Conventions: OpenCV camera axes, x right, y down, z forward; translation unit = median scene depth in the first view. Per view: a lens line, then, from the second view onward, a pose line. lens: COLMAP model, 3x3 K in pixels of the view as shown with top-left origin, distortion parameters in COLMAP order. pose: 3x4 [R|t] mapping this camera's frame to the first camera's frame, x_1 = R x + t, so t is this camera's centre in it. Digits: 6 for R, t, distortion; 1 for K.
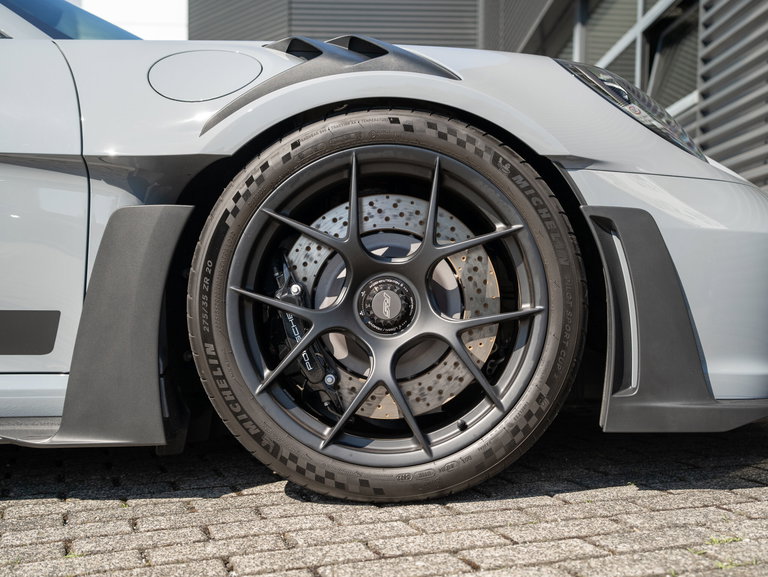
lens RADIAL K [[916.0, 0, 384.0], [0, 916.0, 288.5], [0, 0, 1]] dist [0.093497, 0.025006]
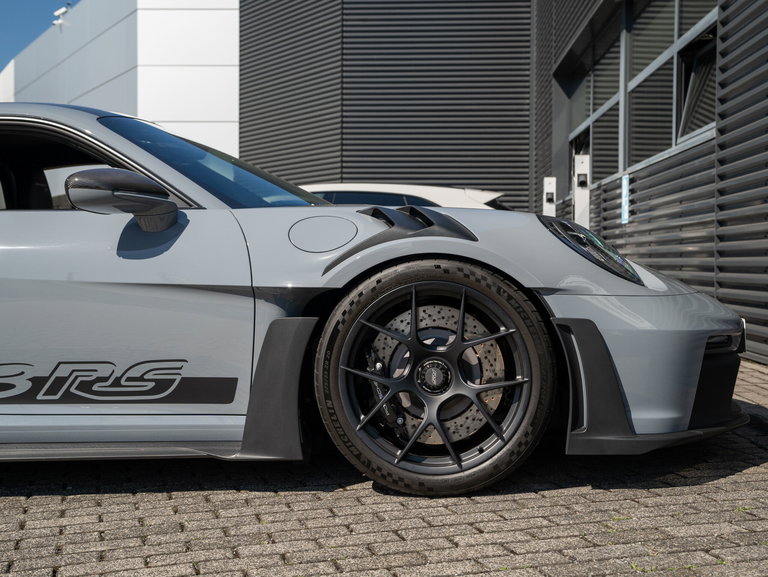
lens RADIAL K [[883.8, 0, 384.0], [0, 883.8, 288.5], [0, 0, 1]] dist [0.091604, 0.008698]
pose [[0.998179, -0.006543, -0.059971, 0.009557], [0.006871, 0.999963, 0.005252, -0.151438], [0.059934, -0.005654, 0.998186, -0.606707]]
